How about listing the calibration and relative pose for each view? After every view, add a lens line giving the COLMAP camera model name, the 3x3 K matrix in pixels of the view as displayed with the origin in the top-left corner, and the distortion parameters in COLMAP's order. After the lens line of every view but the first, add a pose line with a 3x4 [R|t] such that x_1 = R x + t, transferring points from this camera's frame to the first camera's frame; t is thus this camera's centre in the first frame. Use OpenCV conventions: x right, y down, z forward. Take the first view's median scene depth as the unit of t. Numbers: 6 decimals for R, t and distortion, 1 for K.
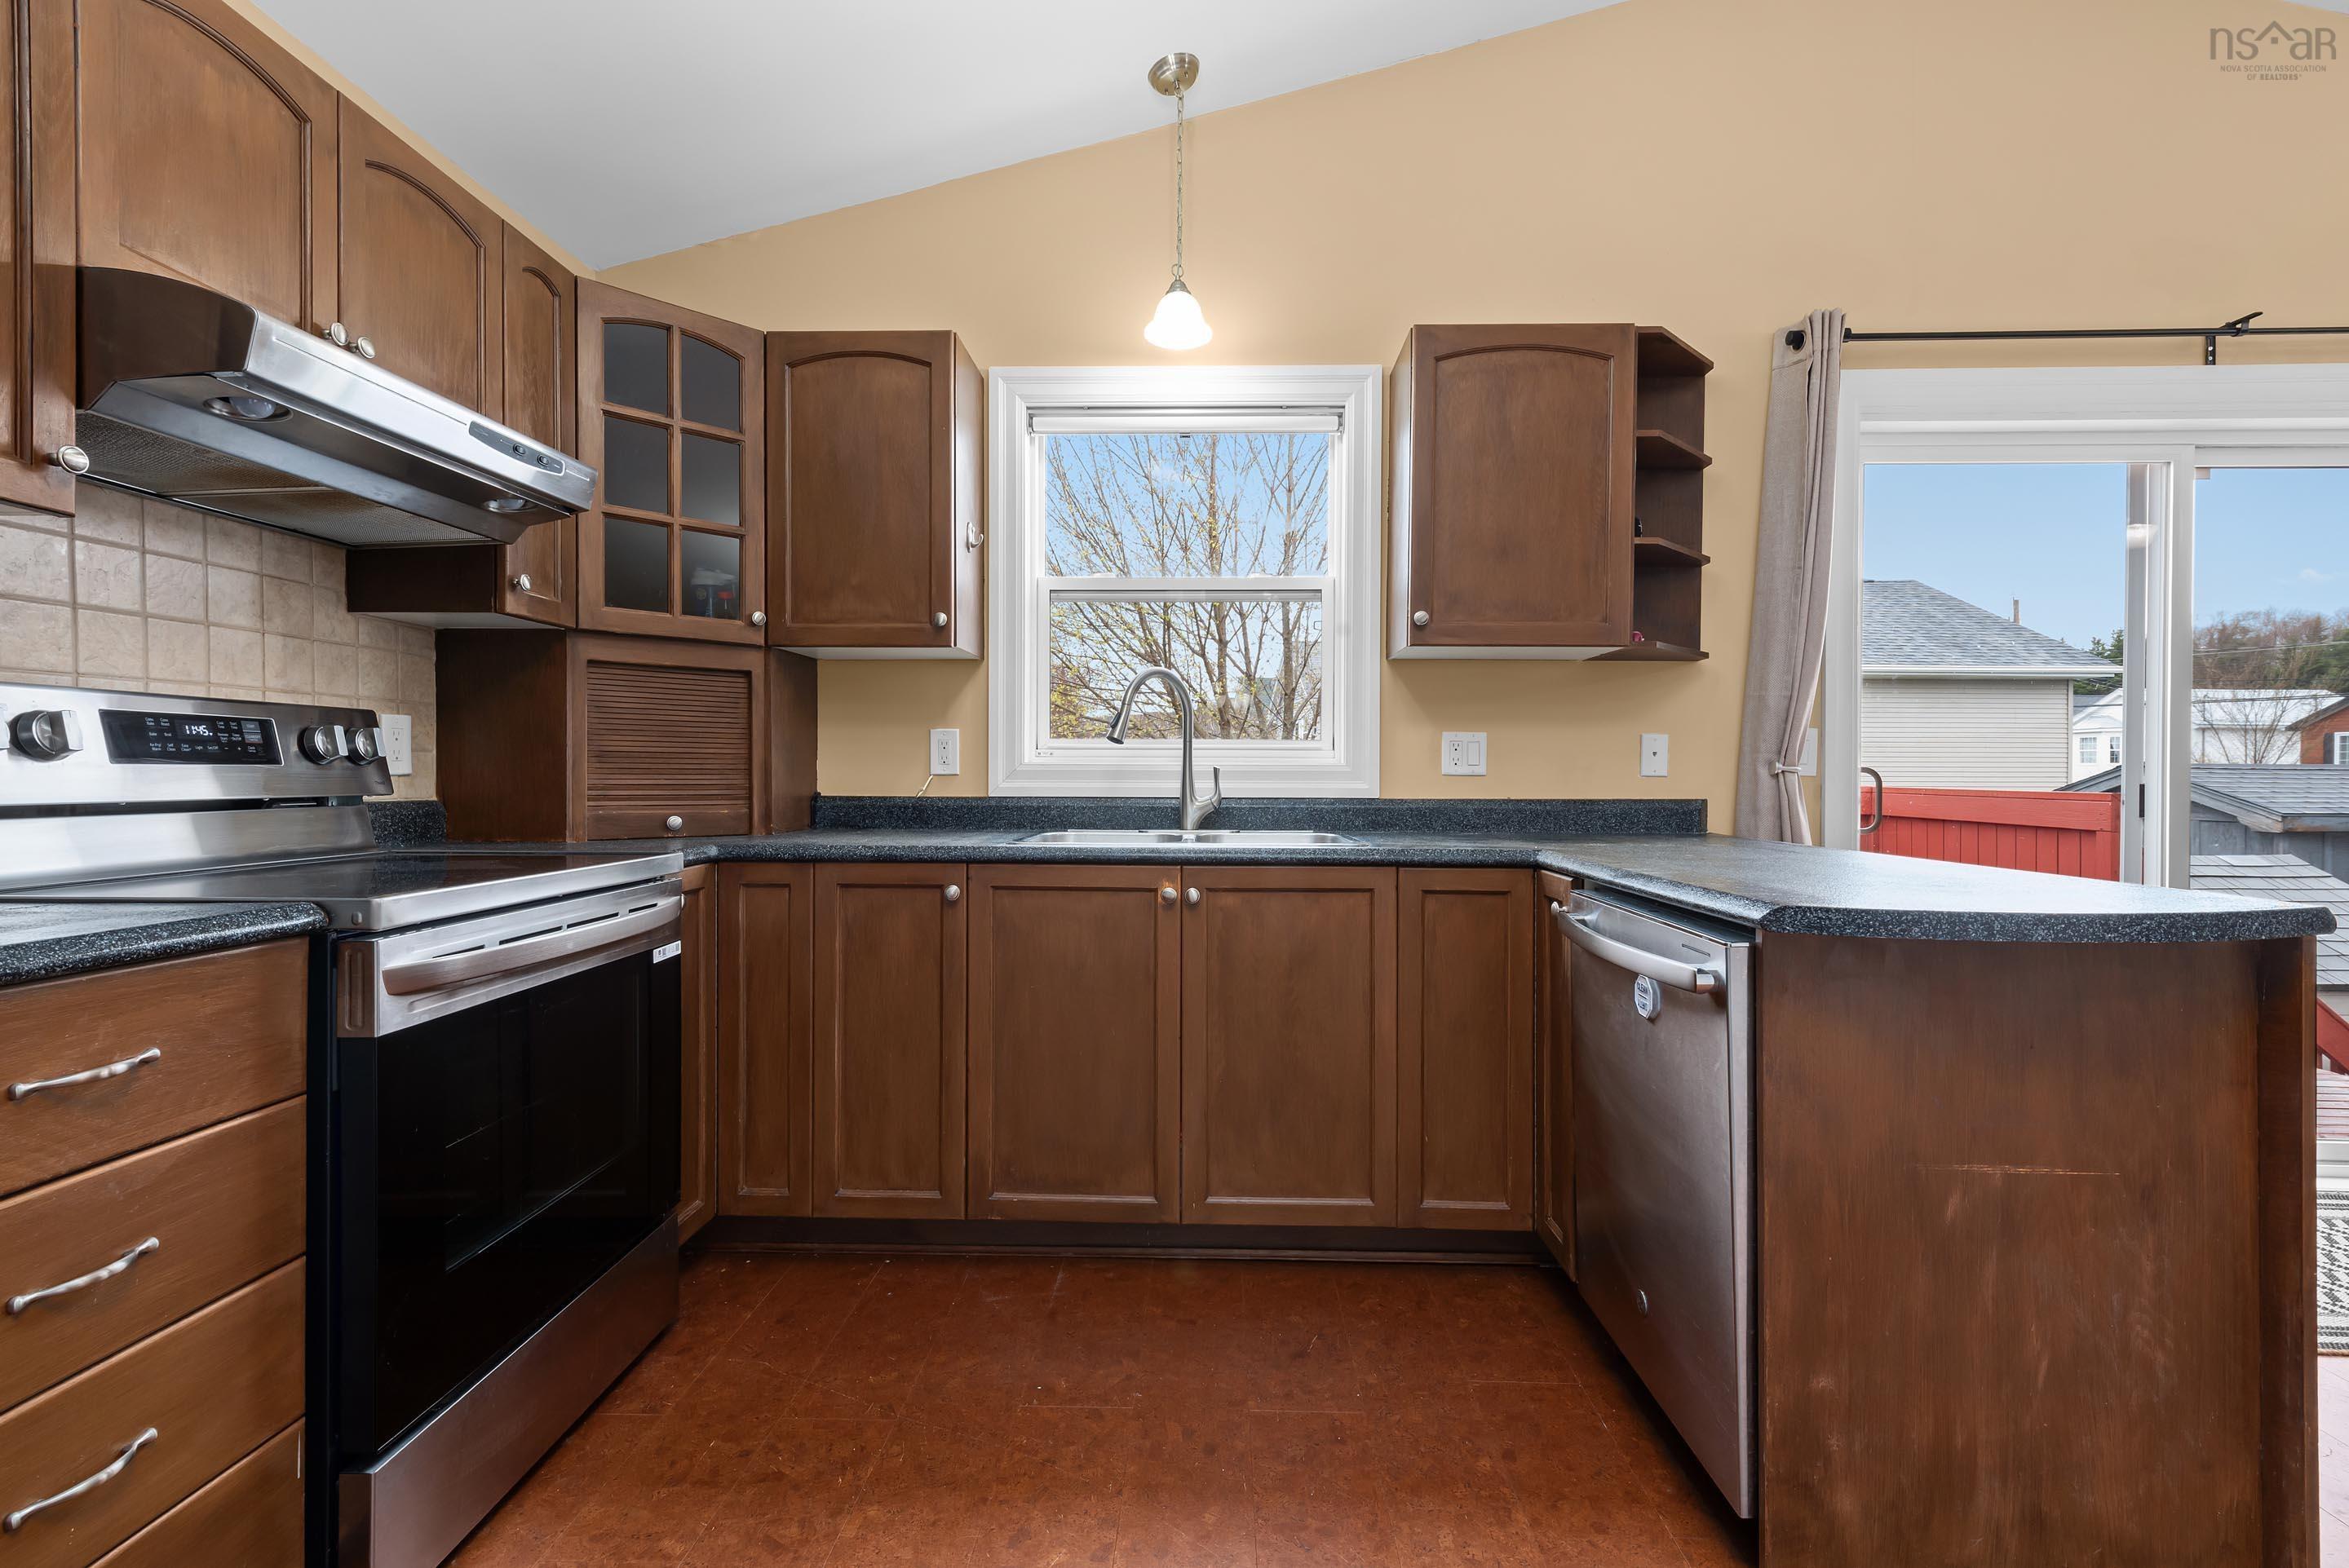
lens RADIAL K [[1062.9, 0, 1177.8], [0, 1062.9, 786.5], [0, 0, 1]] dist [0.009105, -0.001290]
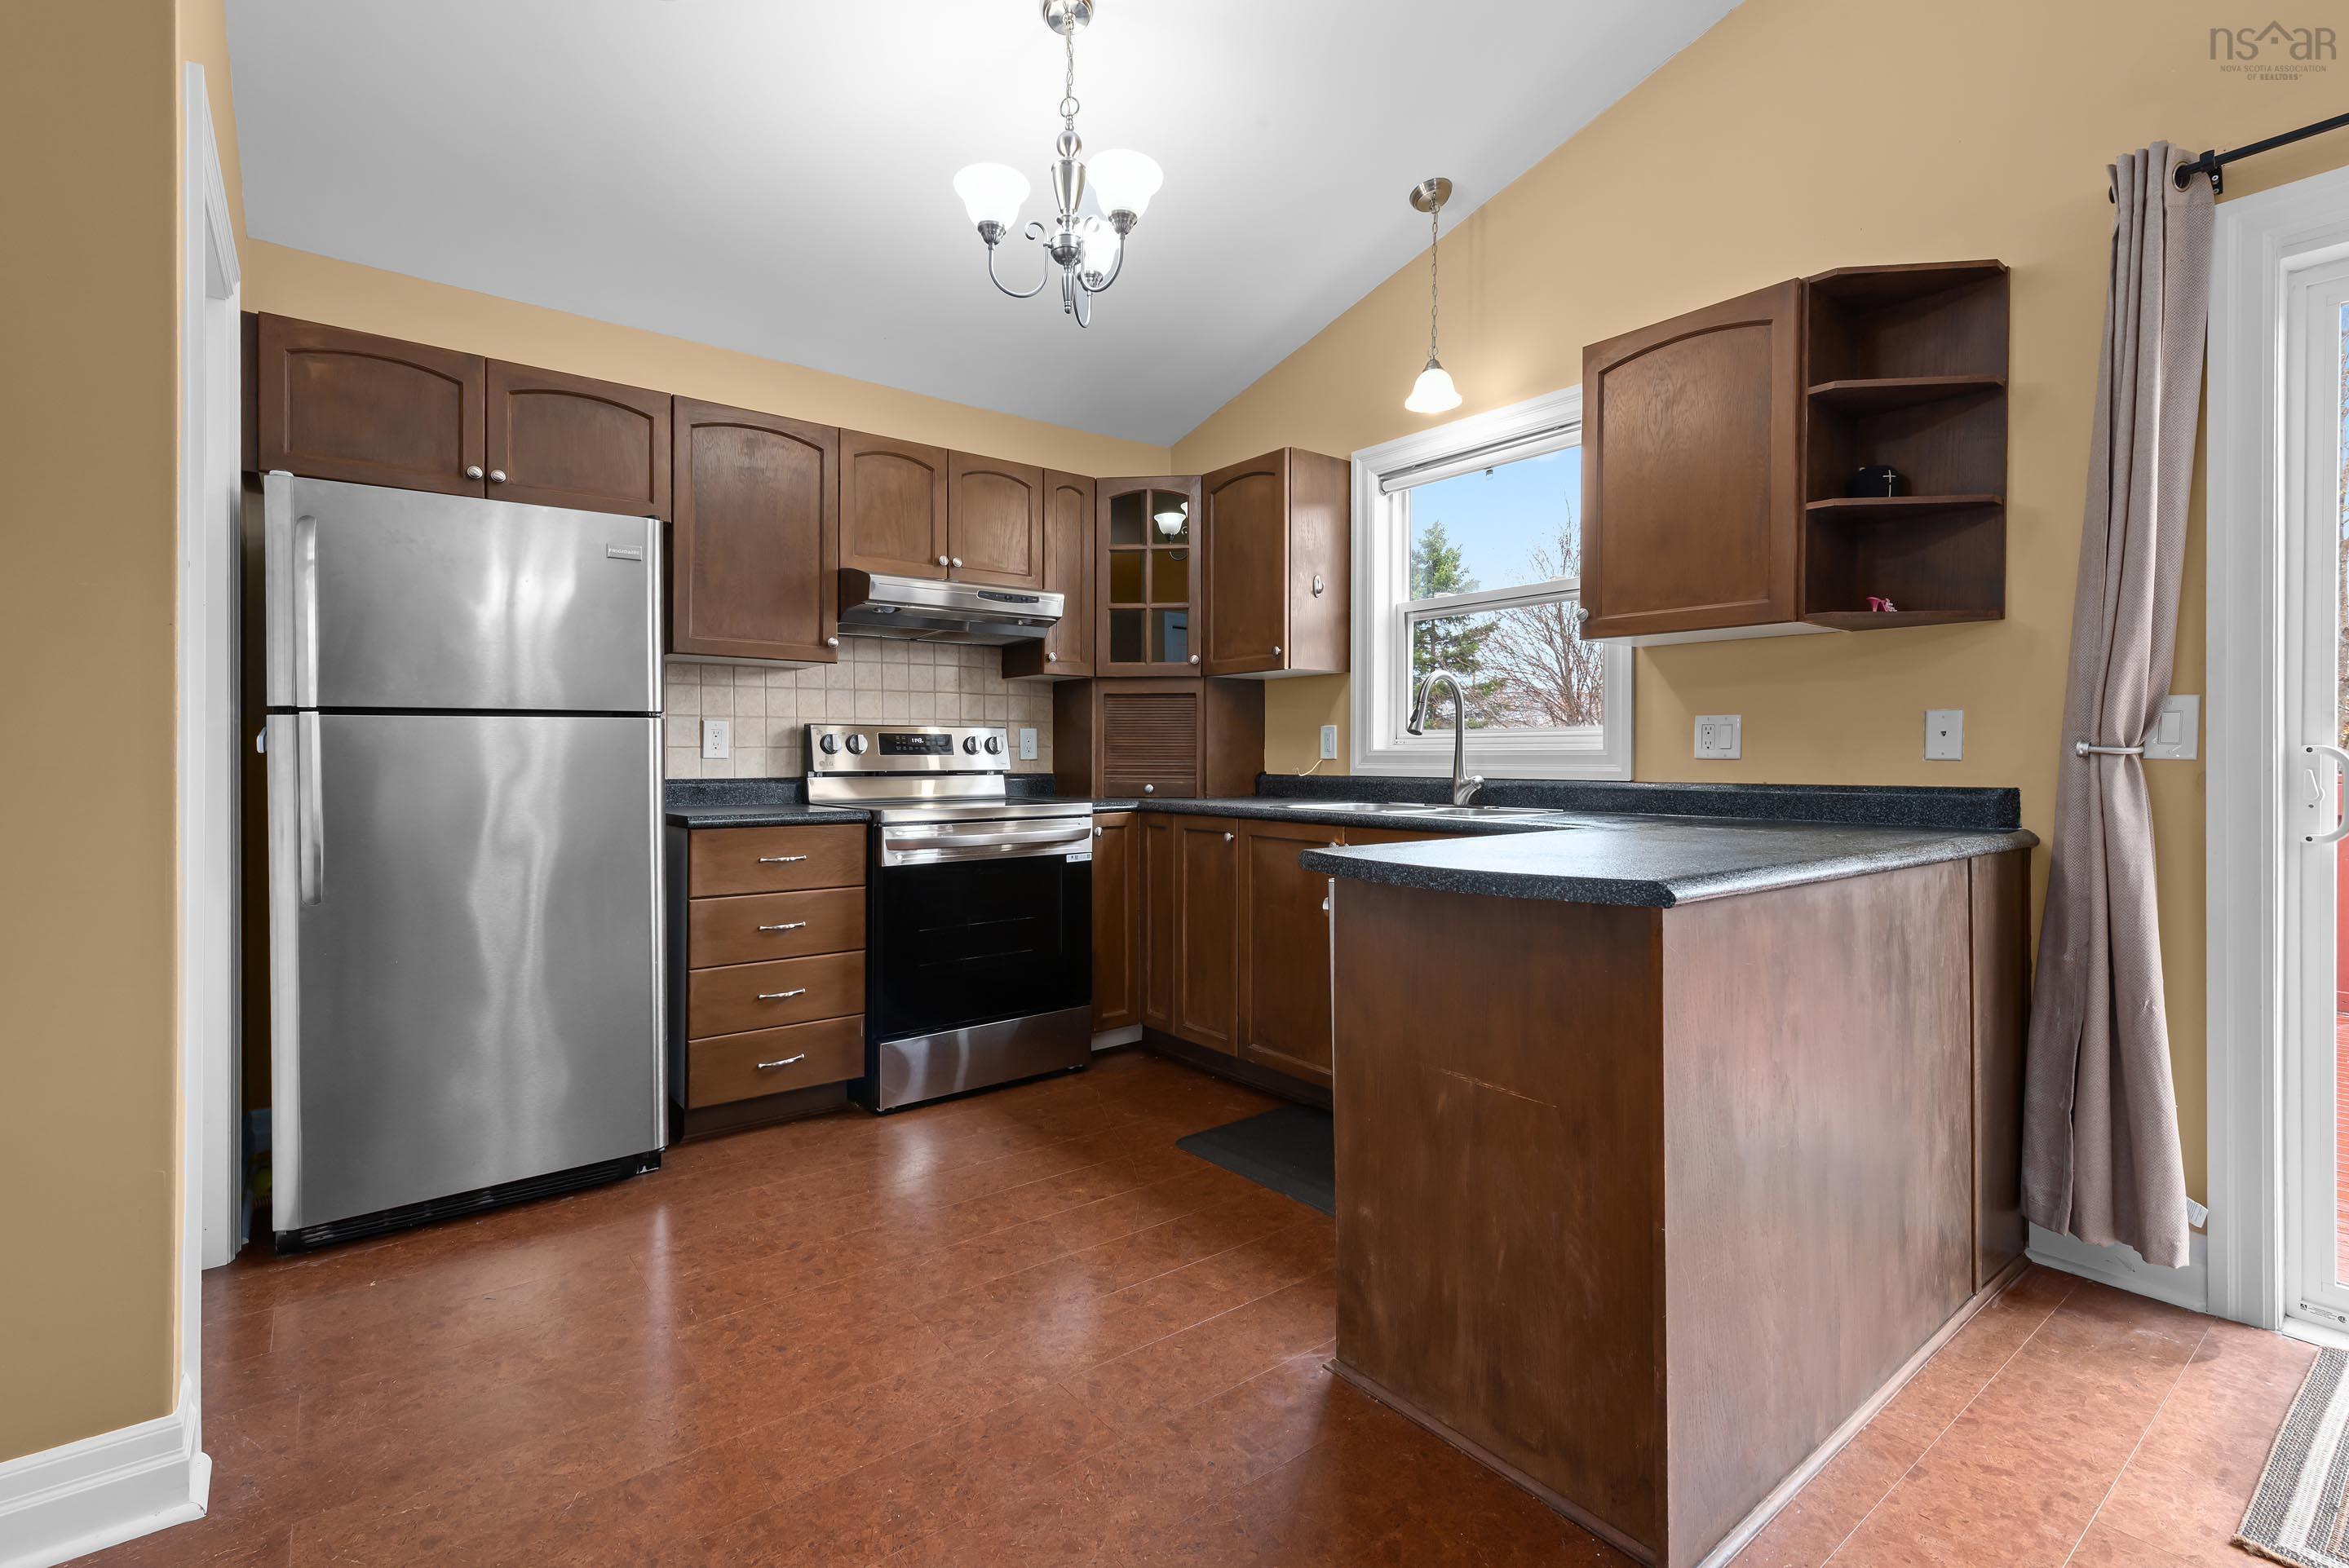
lens RADIAL K [[1062.9, 0, 1162.1], [0, 1062.9, 768.1], [0, 0, 1]] dist [0.009105, -0.001290]
pose [[0.632103, 0.004841, -0.774869, 0.866359], [-0.008553, 0.999963, -0.000730, 0.003323], [0.774837, 0.007089, 0.632121, -0.025920]]
